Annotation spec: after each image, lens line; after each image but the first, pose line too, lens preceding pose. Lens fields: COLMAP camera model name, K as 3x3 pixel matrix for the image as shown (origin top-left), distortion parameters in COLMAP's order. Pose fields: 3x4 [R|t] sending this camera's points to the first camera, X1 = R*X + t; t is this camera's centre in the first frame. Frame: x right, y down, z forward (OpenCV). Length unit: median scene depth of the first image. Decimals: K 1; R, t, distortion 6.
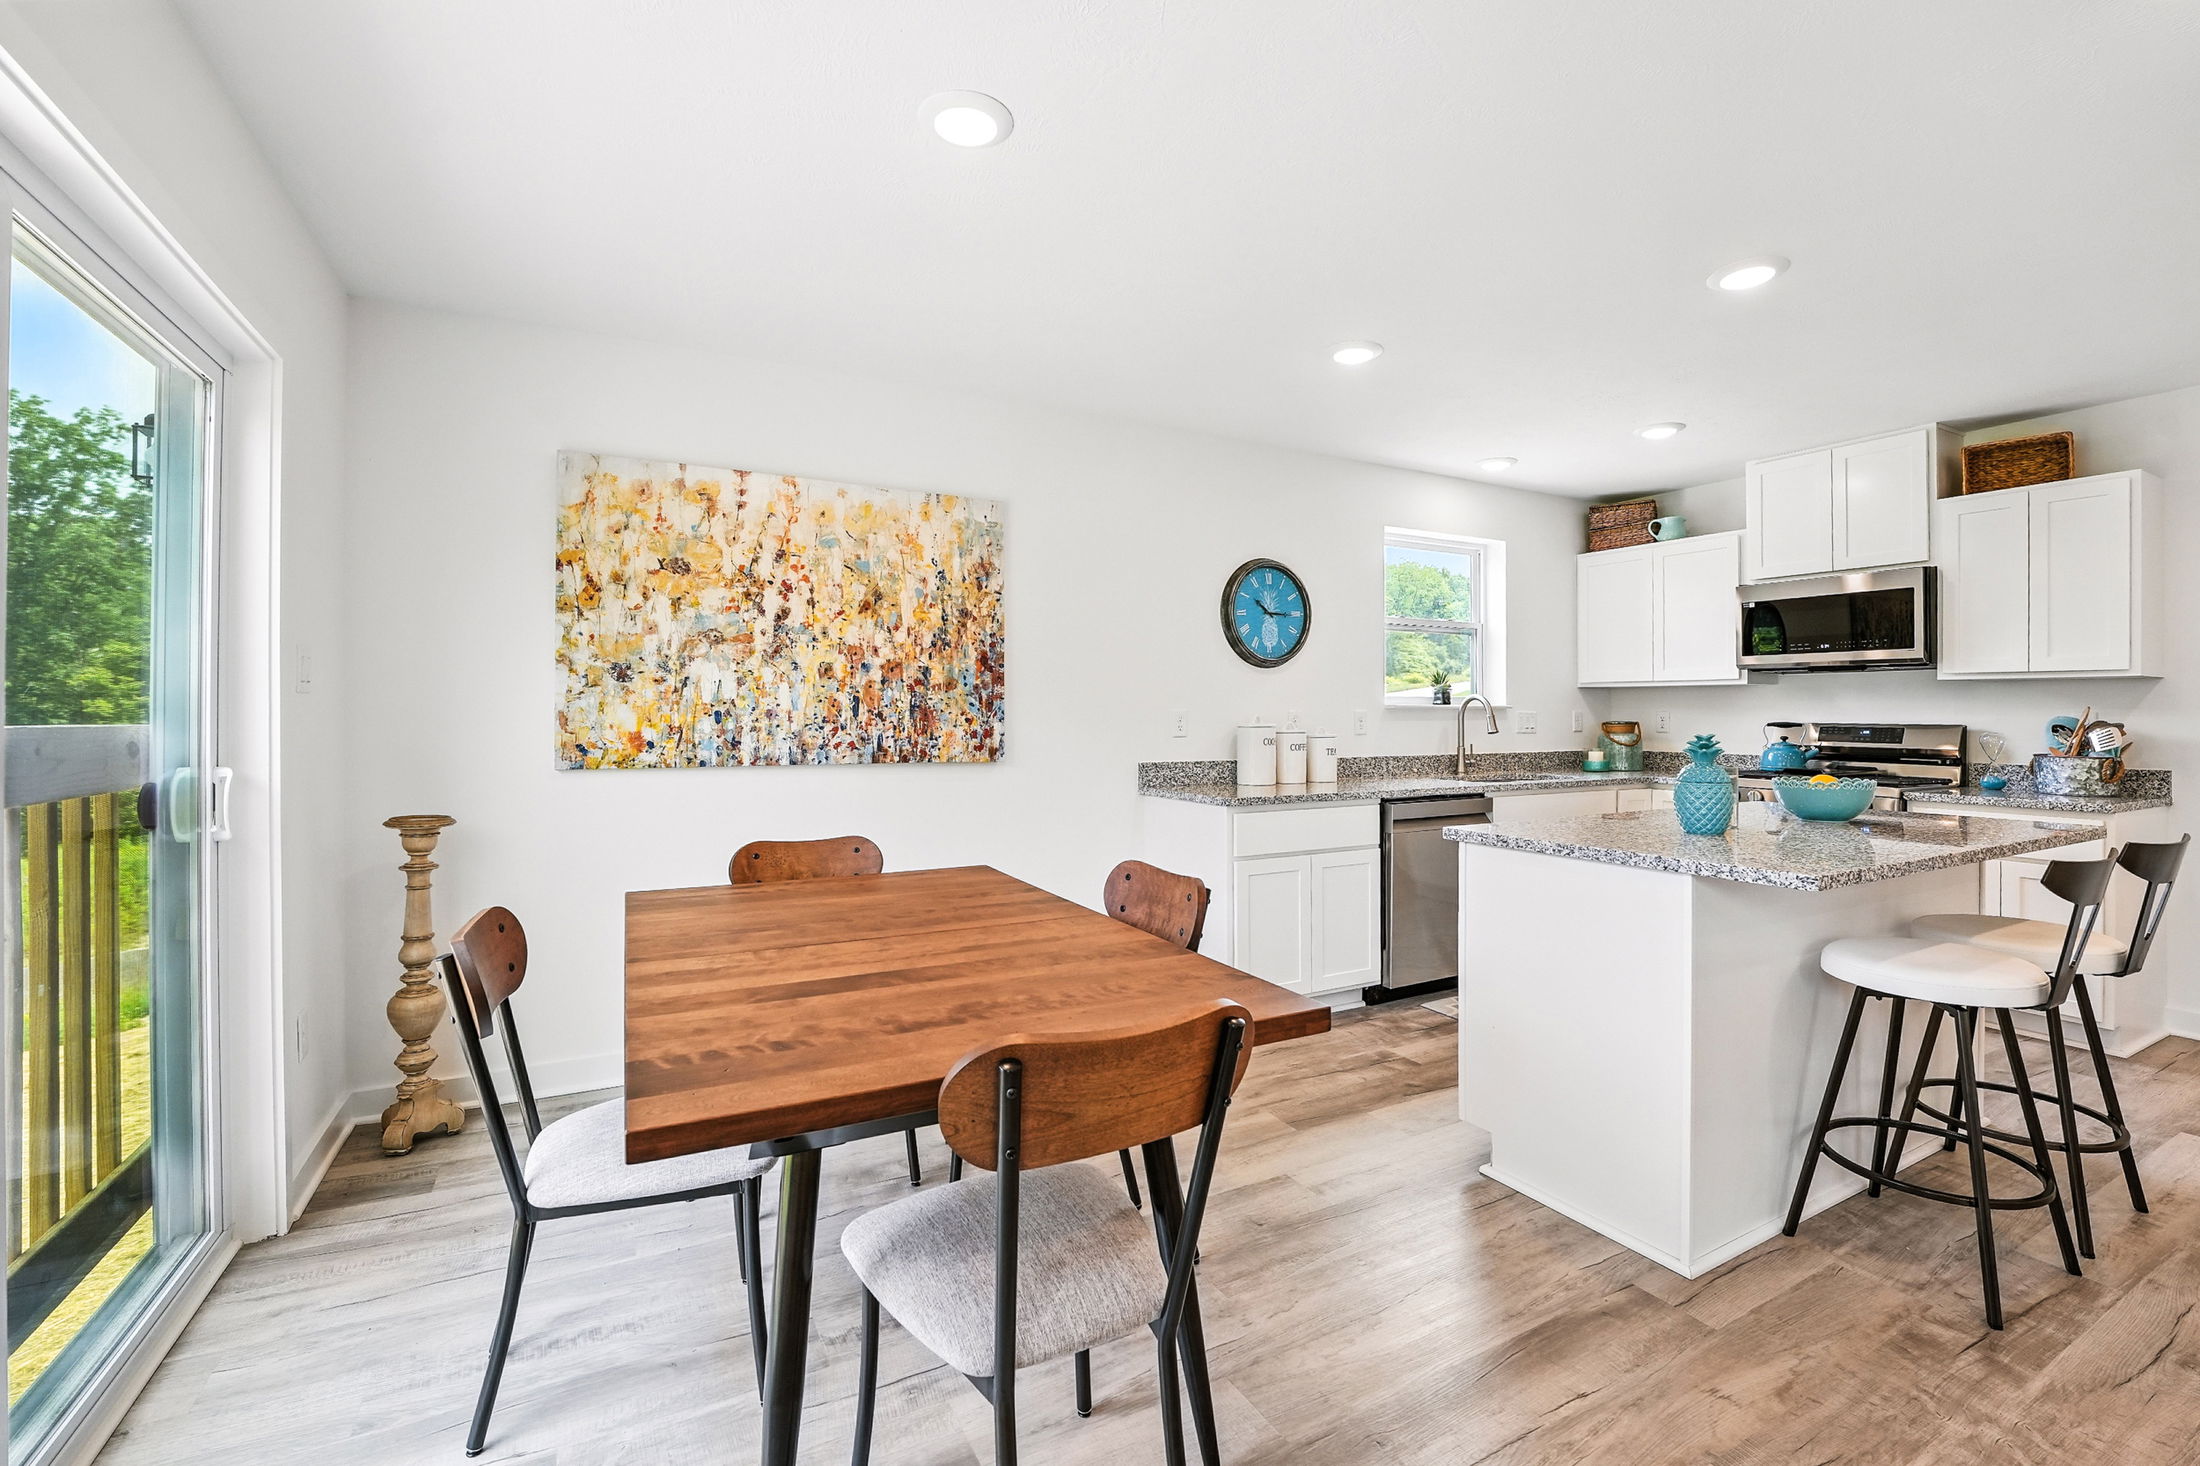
lens RADIAL K [[968.9, 0, 1137.2], [0, 968.9, 719.8], [0, 0, 1]] dist [-0.026256, 0.005382]
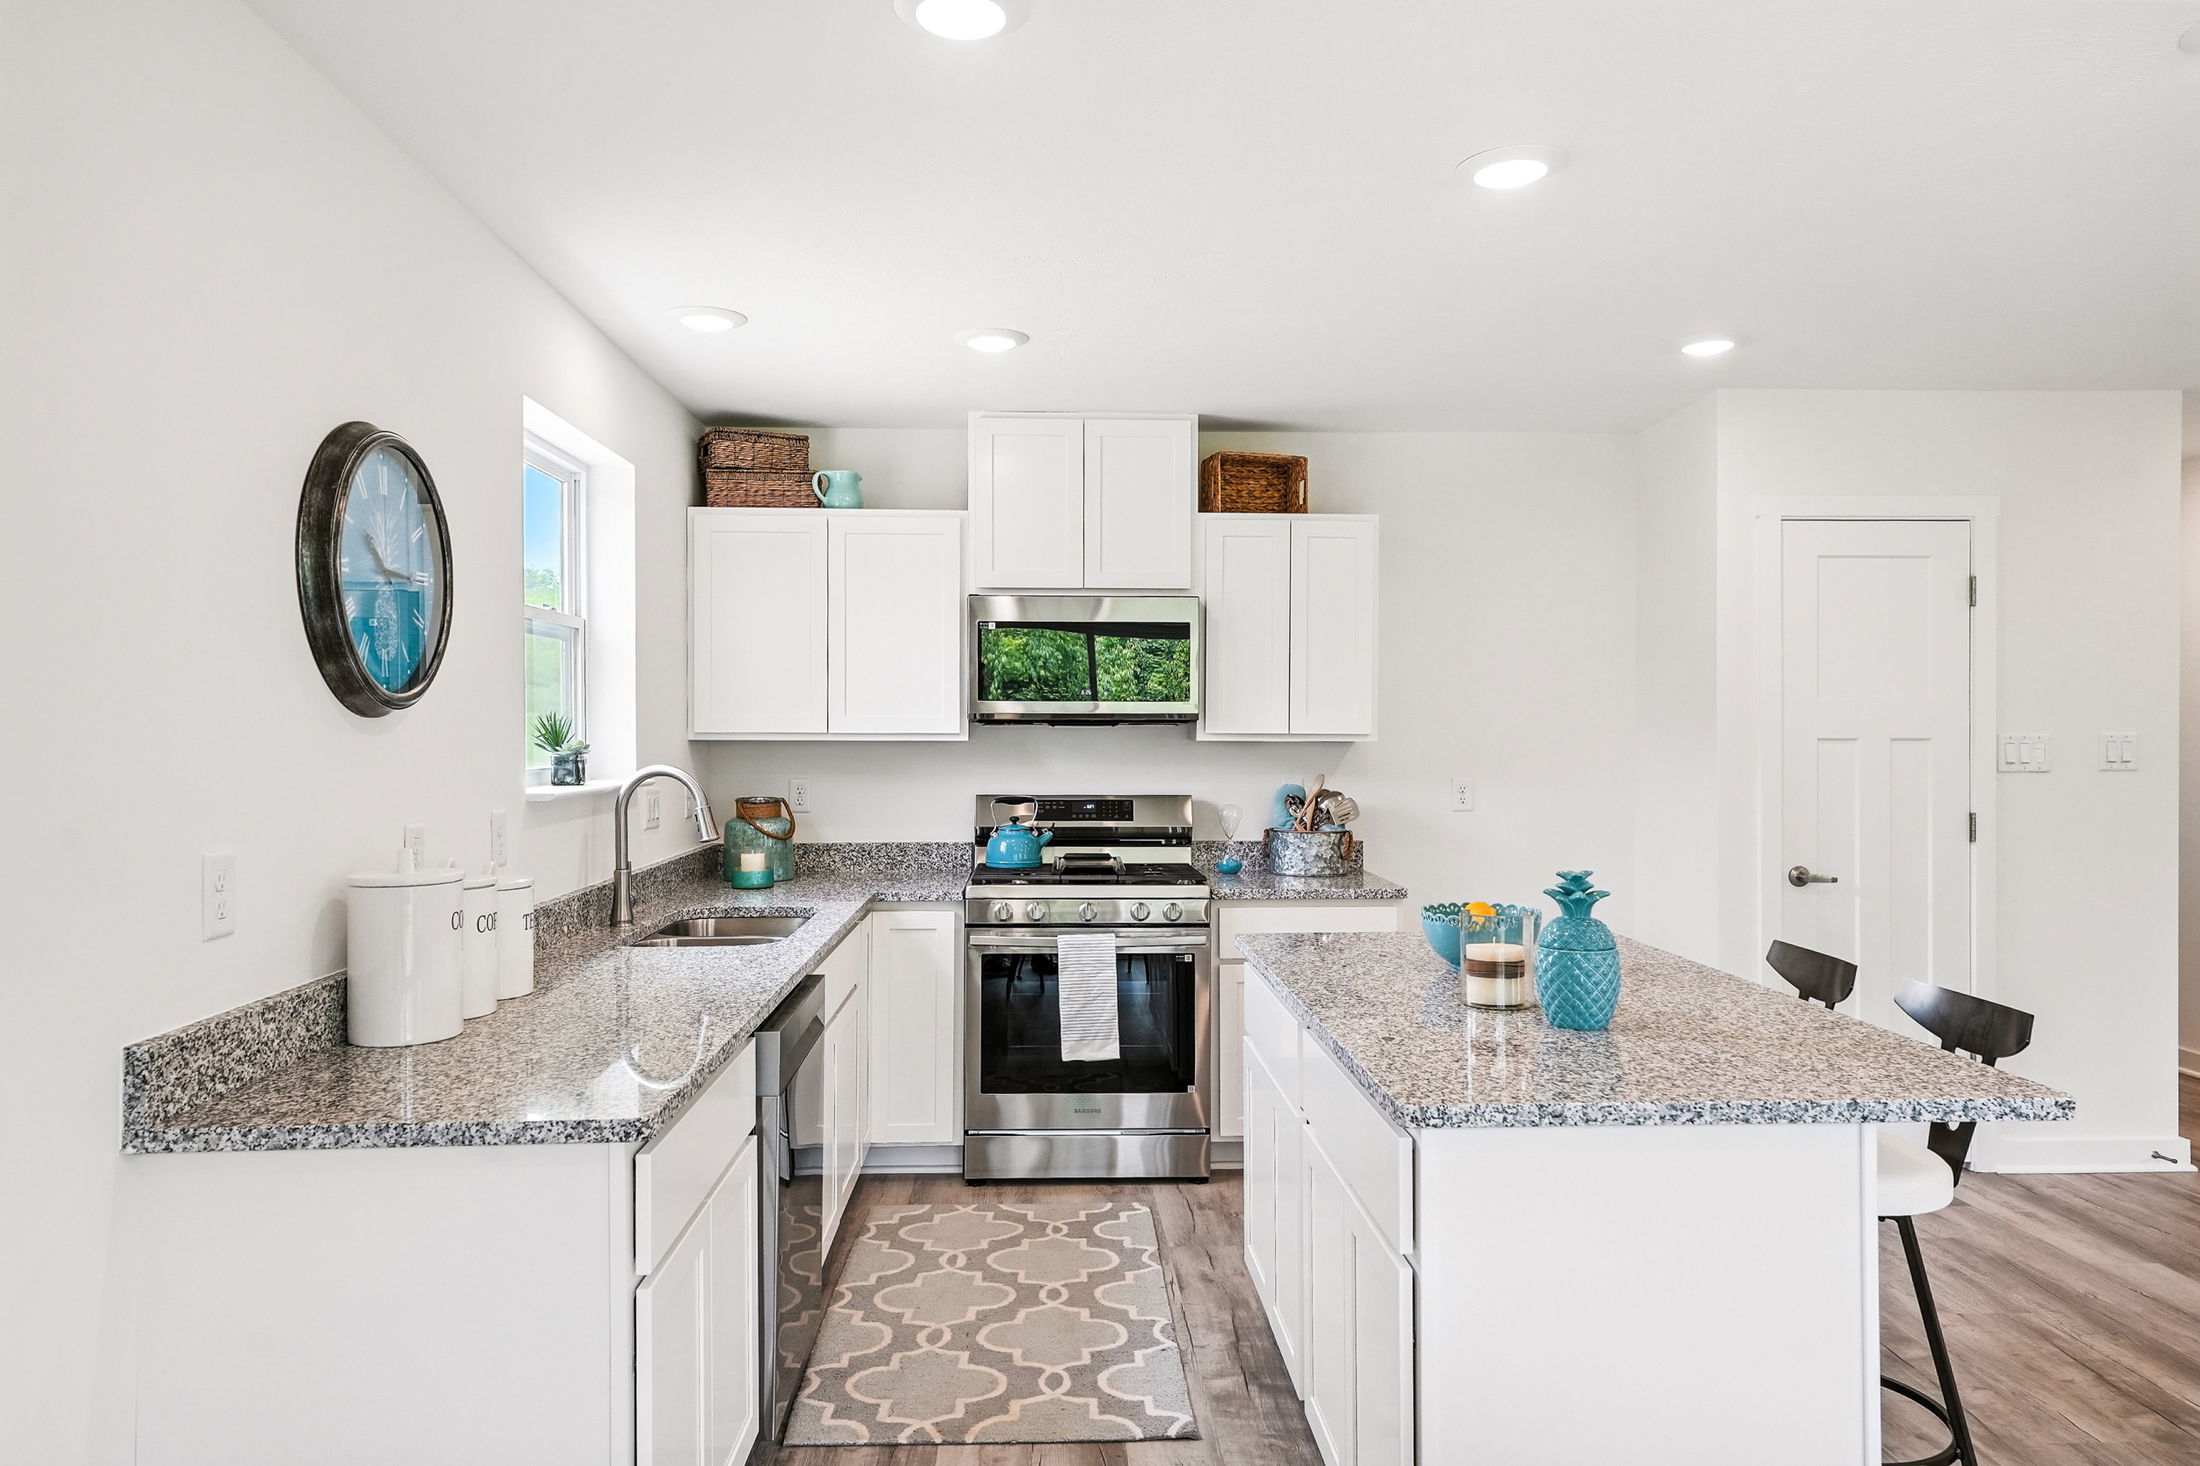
lens RADIAL K [[1439.1, 0, 1106.7], [0, 1439.1, 735.3], [0, 0, 1]] dist [0.023934, -0.001705]
pose [[0.447371, -0.001998, 0.894346, -0.338396], [0.002719, 0.999996, 0.000874, -0.063651], [-0.894344, 0.002040, 0.447375, 0.703540]]
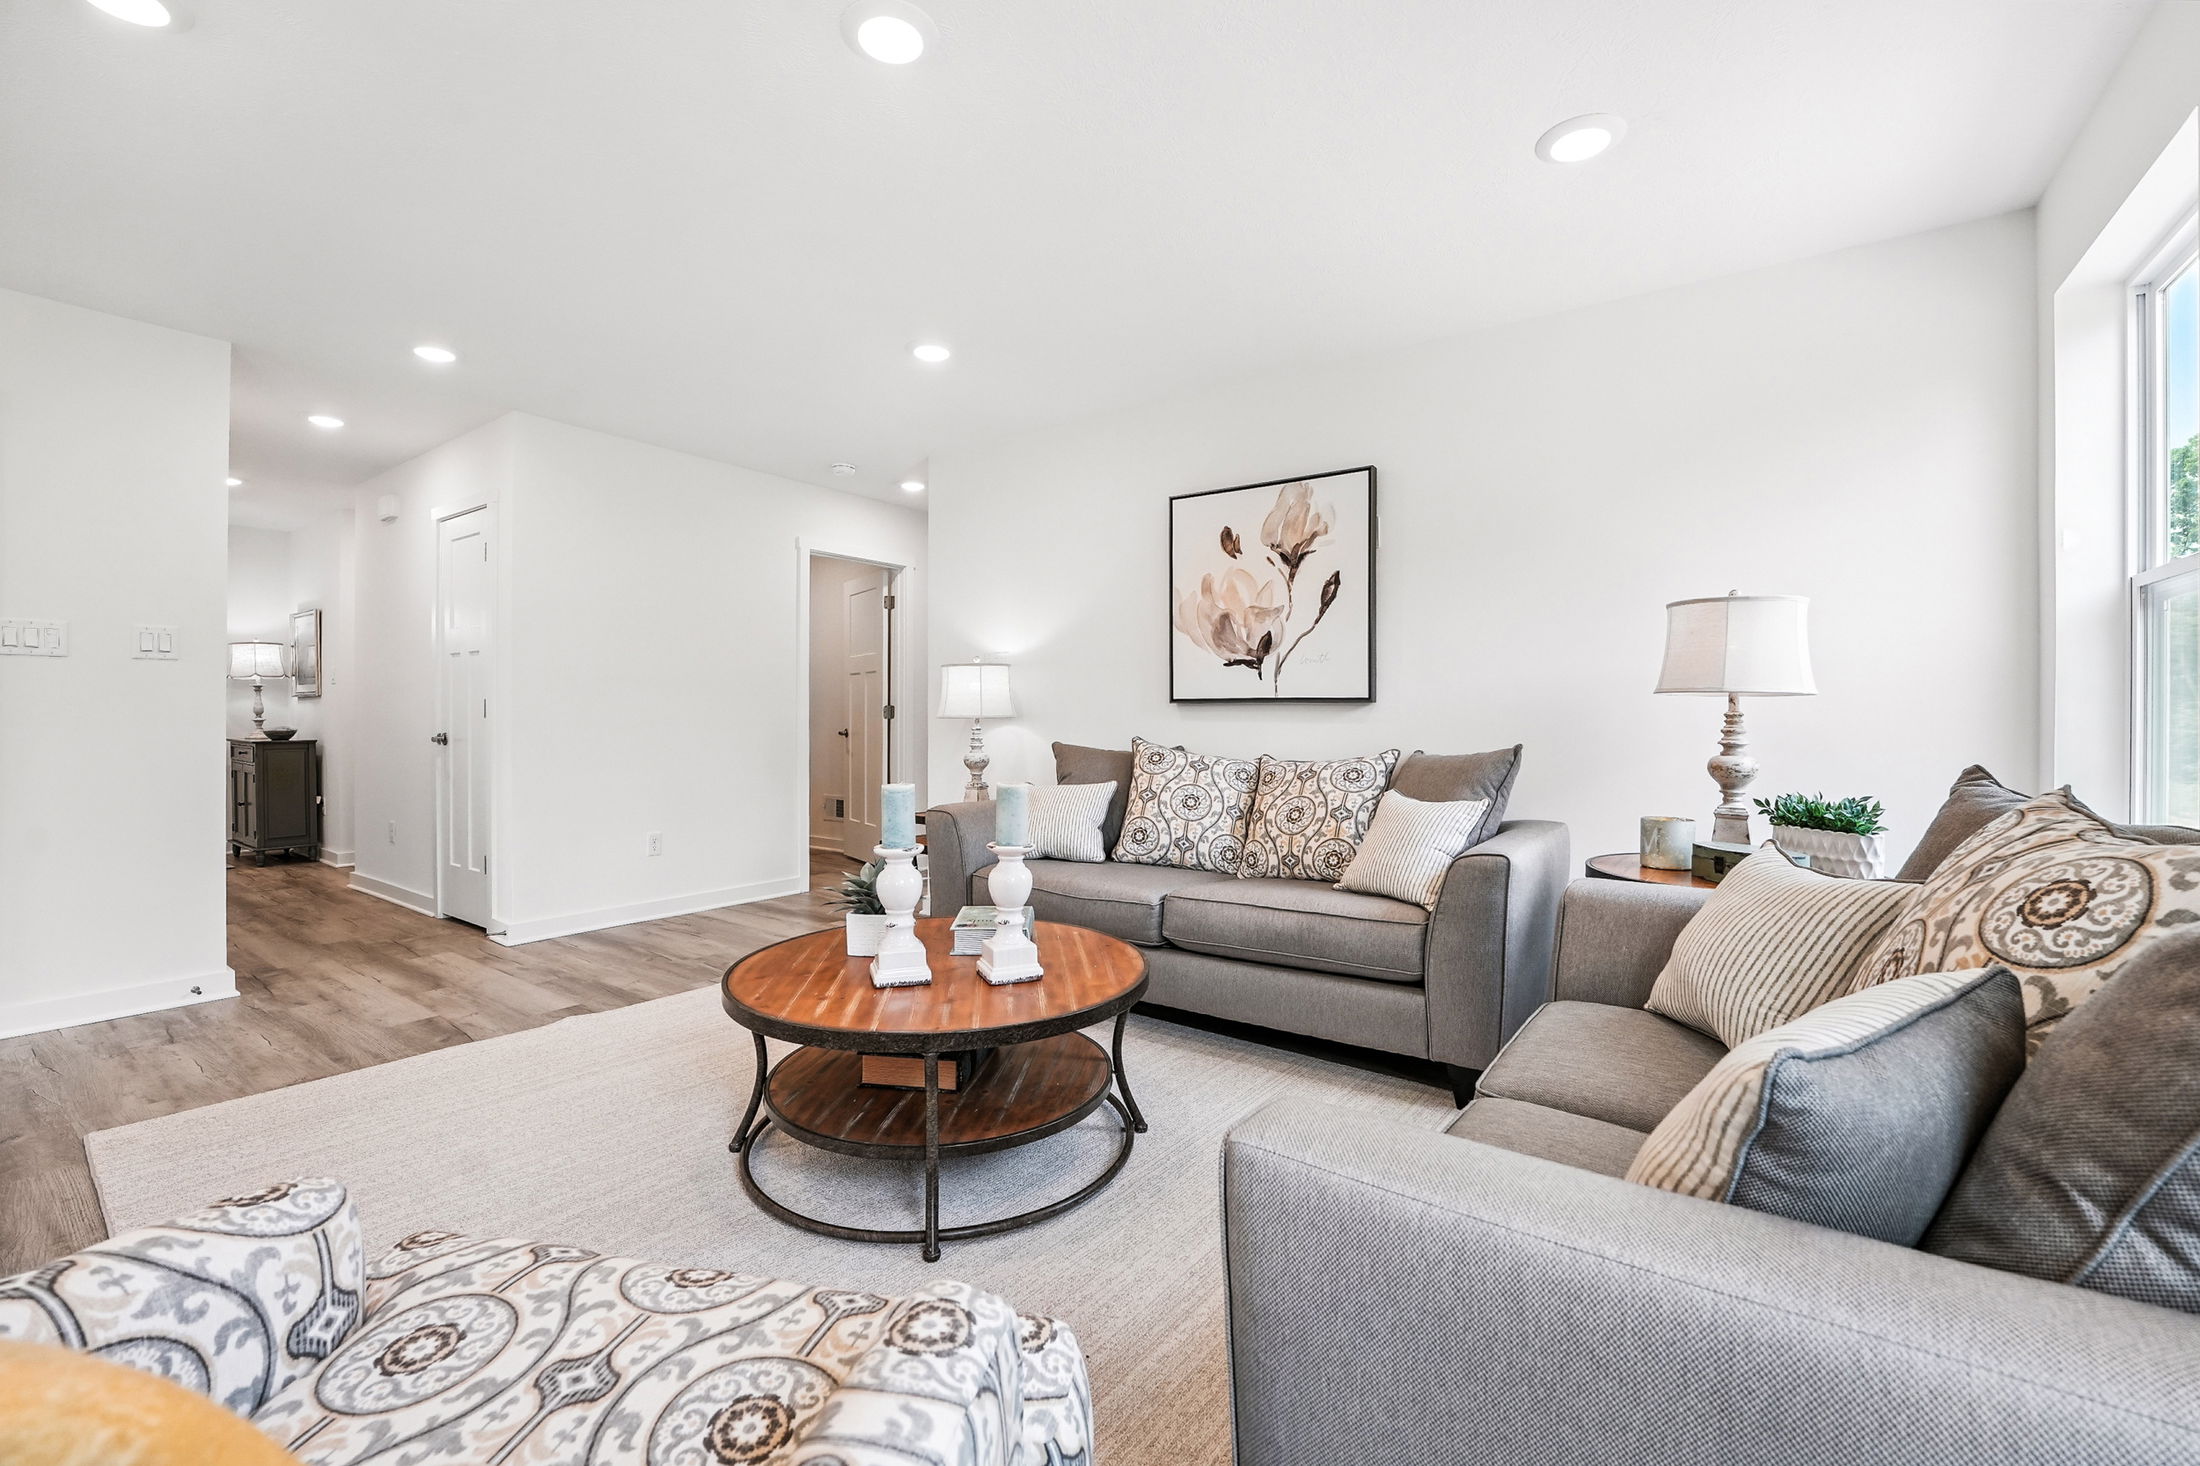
lens RADIAL K [[900.8, 0, 1110.5], [0, 900.8, 730.9], [0, 0, 1]] dist [-0.027455, 0.001252]
pose [[-0.434060, -0.010713, 0.900820, 0.069464], [-0.002067, 0.999939, 0.010896, 0.048308], [-0.900882, 0.002868, -0.434055, -0.127884]]
